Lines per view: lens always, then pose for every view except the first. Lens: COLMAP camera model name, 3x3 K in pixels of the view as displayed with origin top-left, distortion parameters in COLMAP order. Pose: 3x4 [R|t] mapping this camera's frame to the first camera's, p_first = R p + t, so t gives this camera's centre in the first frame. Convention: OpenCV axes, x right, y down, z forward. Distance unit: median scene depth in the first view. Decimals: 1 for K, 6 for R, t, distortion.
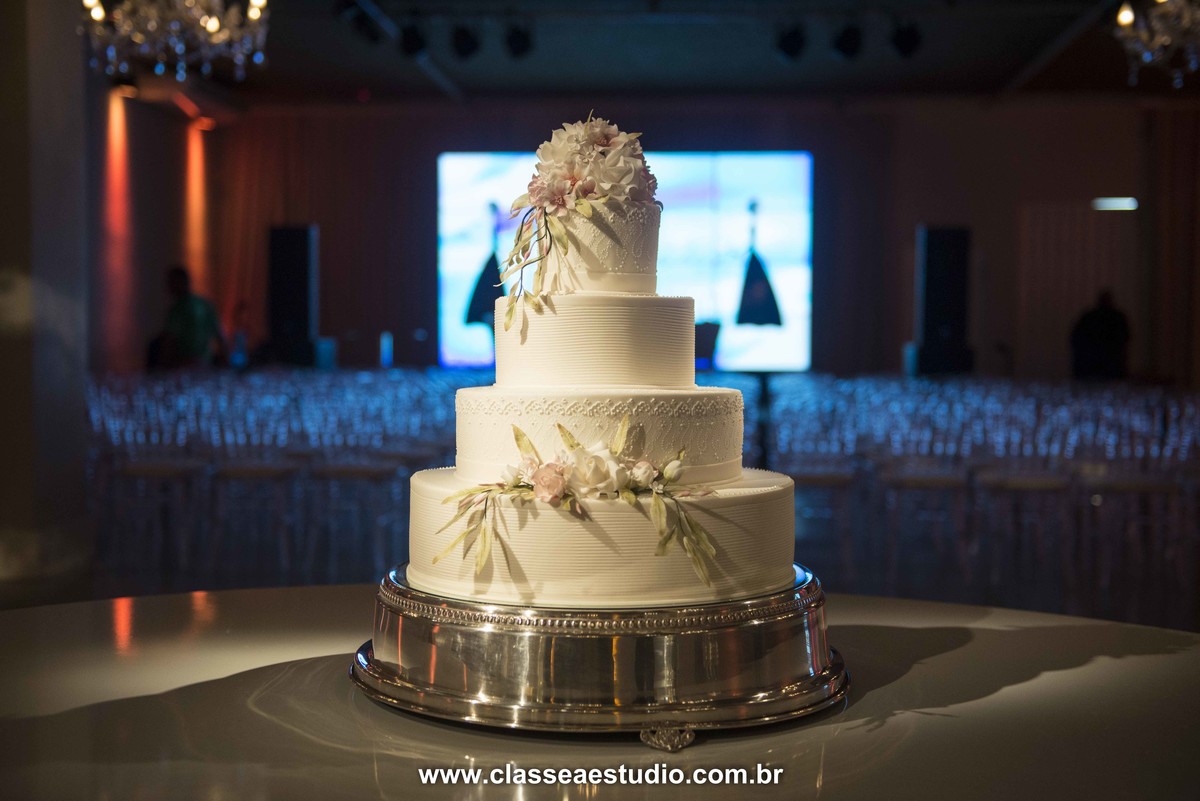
lens RADIAL K [[1434.4, 0, 613.0], [0, 1434.4, 392.9], [0, 0, 1]] dist [0.080529, 0.000000]
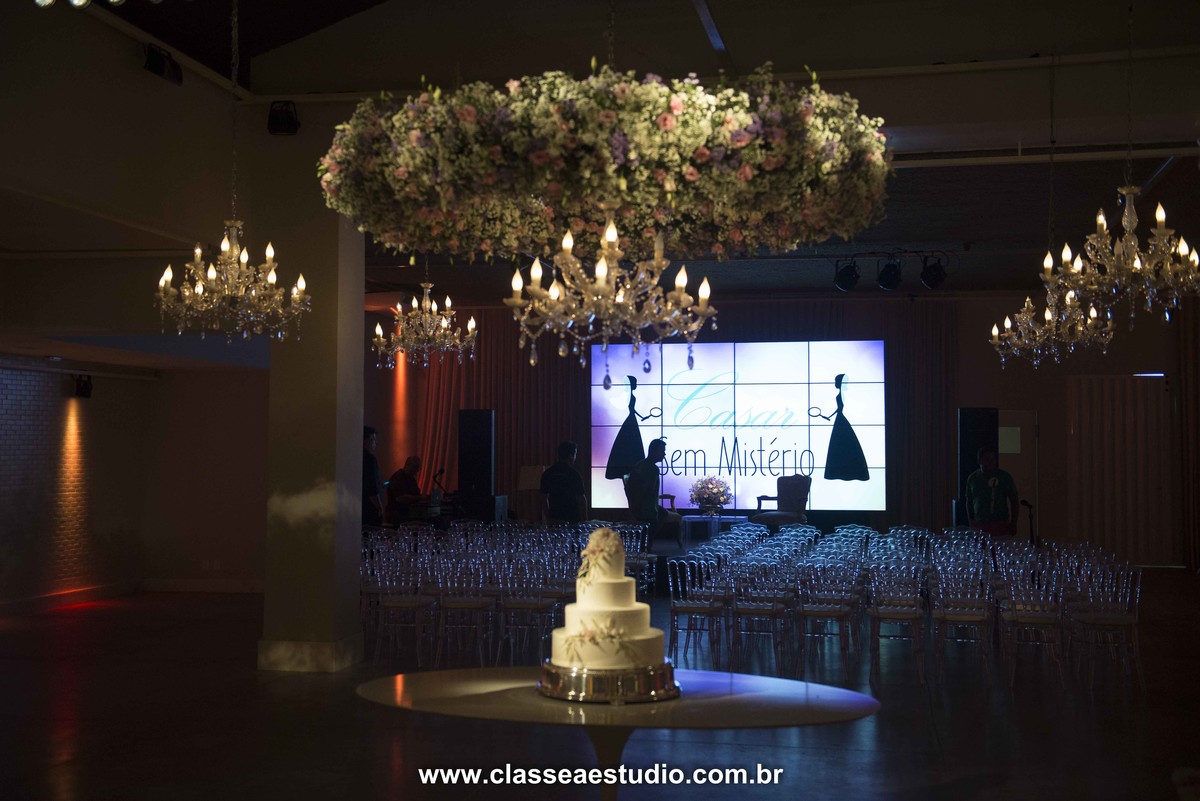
lens RADIAL K [[1401.9, 0, 593.7], [0, 1401.9, 410.7], [0, 0, 1]] dist [0.107253, 0.000000]
pose [[0.992293, -0.010759, -0.123442, 0.392785], [0.002580, 0.997801, -0.066230, -0.255591], [0.123884, 0.065401, 0.990139, -2.451252]]
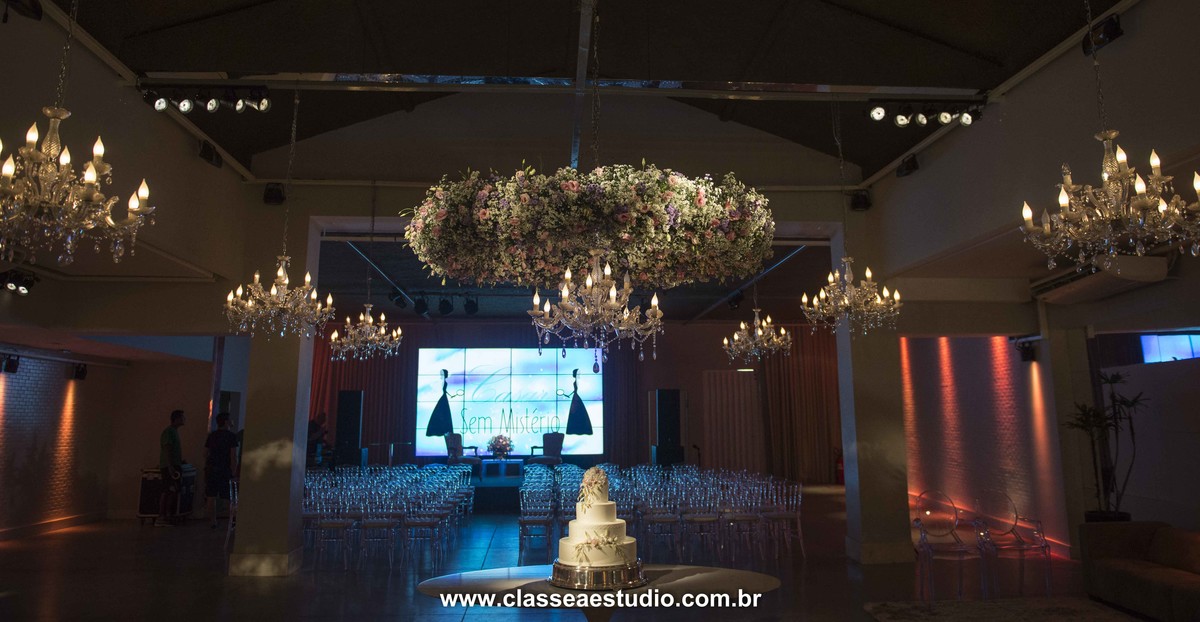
lens RADIAL K [[853.7, 0, 606.1], [0, 853.7, 236.3], [0, 0, 1]] dist [-0.041066, -0.000935]
pose [[0.988474, 0.015499, 0.150593, -0.462463], [0.021703, 0.969963, -0.242282, -0.261013], [-0.149825, 0.242757, 0.958447, -2.194575]]
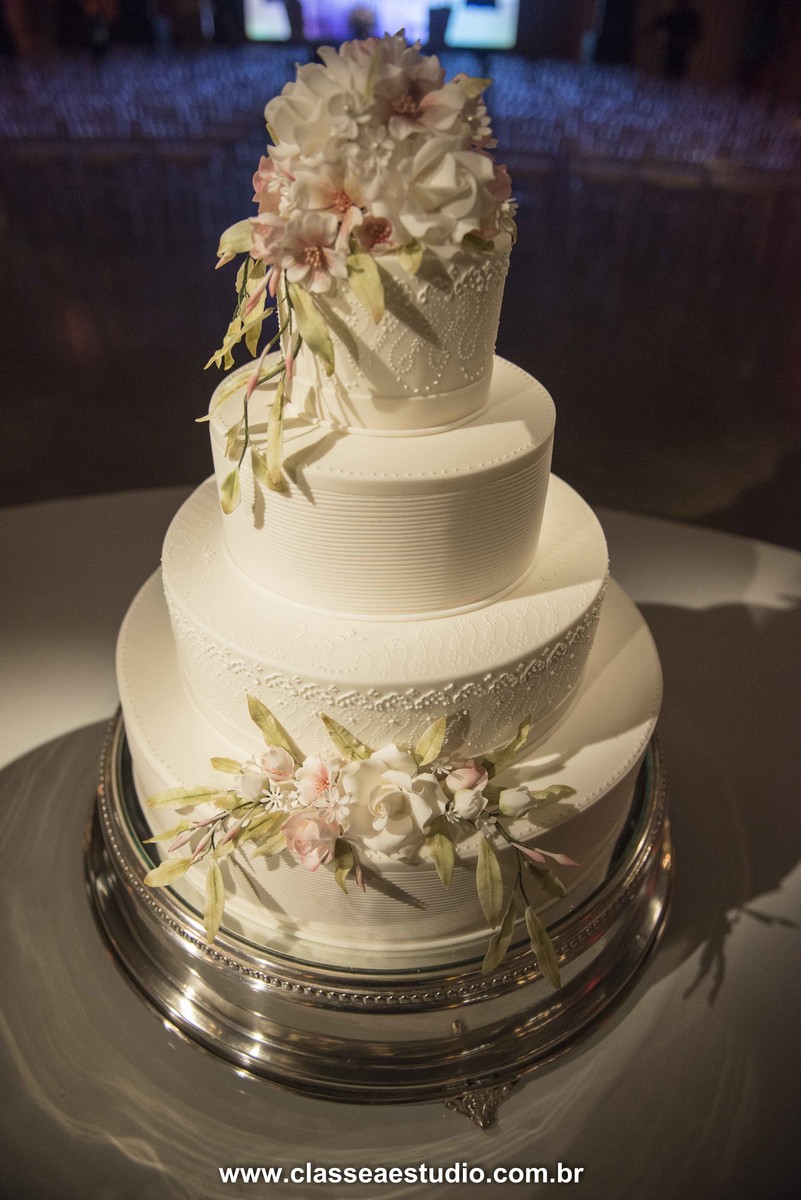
lens RADIAL K [[806.5, 0, 404.1], [0, 806.5, 603.9], [0, 0, 1]] dist [-0.055562, -0.001097]
pose [[0.999091, 0.002659, 0.042545, -0.018570], [-0.026992, 0.811943, 0.583112, -0.195036], [-0.032994, -0.583730, 0.811277, 0.718912]]
